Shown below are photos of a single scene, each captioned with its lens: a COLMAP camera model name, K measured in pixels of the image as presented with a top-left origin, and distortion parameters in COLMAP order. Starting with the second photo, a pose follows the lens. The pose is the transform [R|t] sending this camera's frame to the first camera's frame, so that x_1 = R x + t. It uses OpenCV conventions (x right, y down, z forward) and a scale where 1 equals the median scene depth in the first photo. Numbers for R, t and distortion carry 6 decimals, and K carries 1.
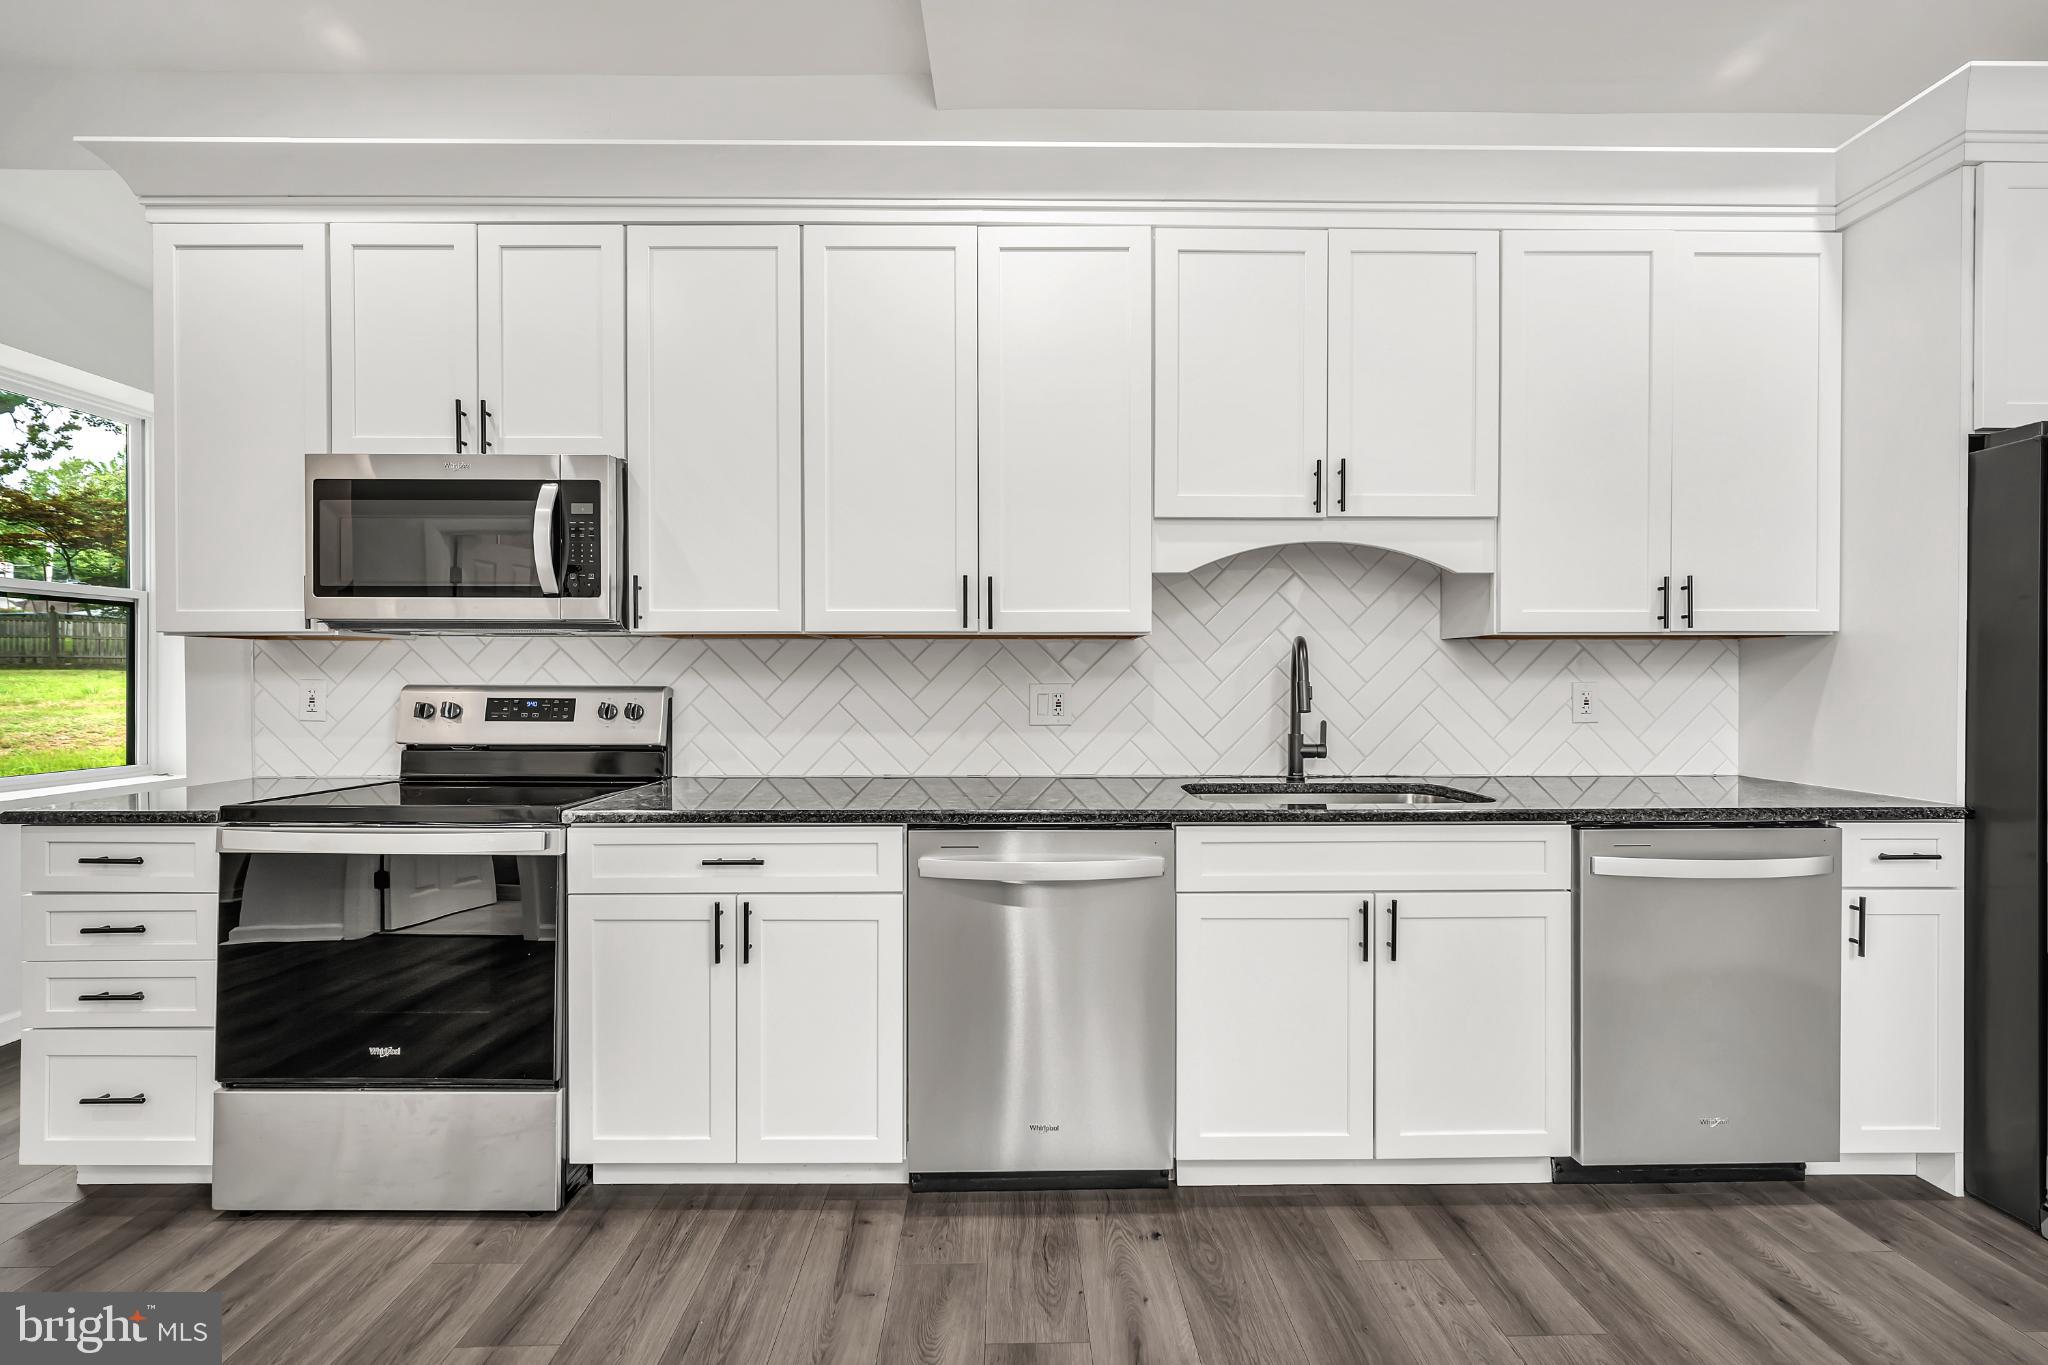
lens RADIAL K [[873.8, 0, 1020.3], [0, 873.8, 685.6], [0, 0, 1]] dist [-0.007235, 0.000689]
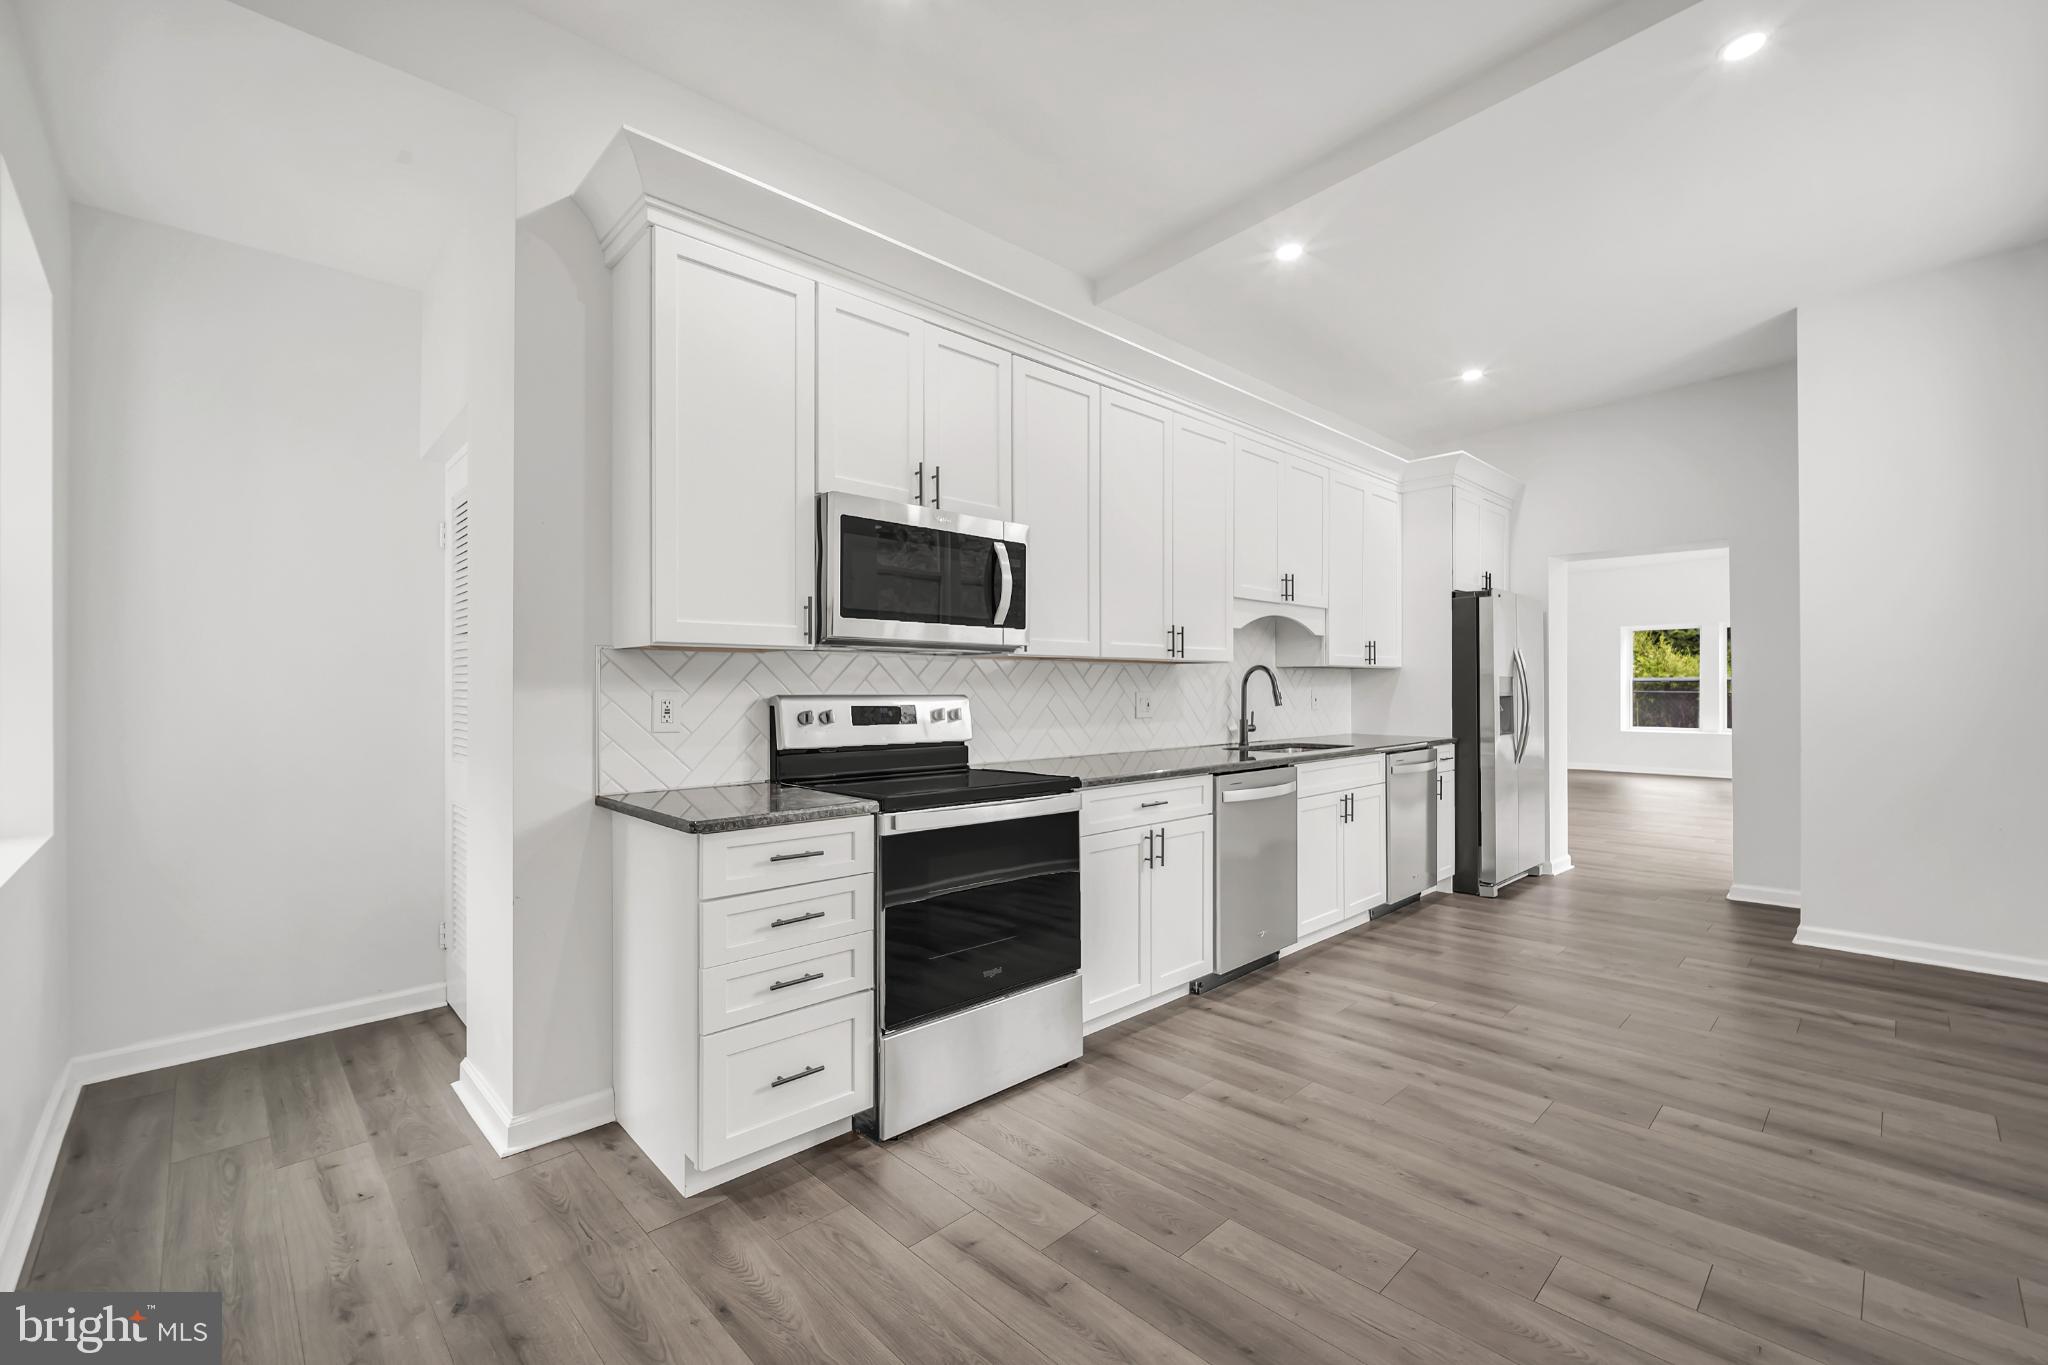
lens RADIAL K [[873.8, 0, 1057.6], [0, 873.8, 685.8], [0, 0, 1]] dist [-0.007235, 0.000689]
pose [[0.715304, 0.000737, 0.698814, -1.320903], [0.008339, 0.999919, -0.009591, 0.001008], [-0.698764, 0.012687, 0.715240, -0.014357]]
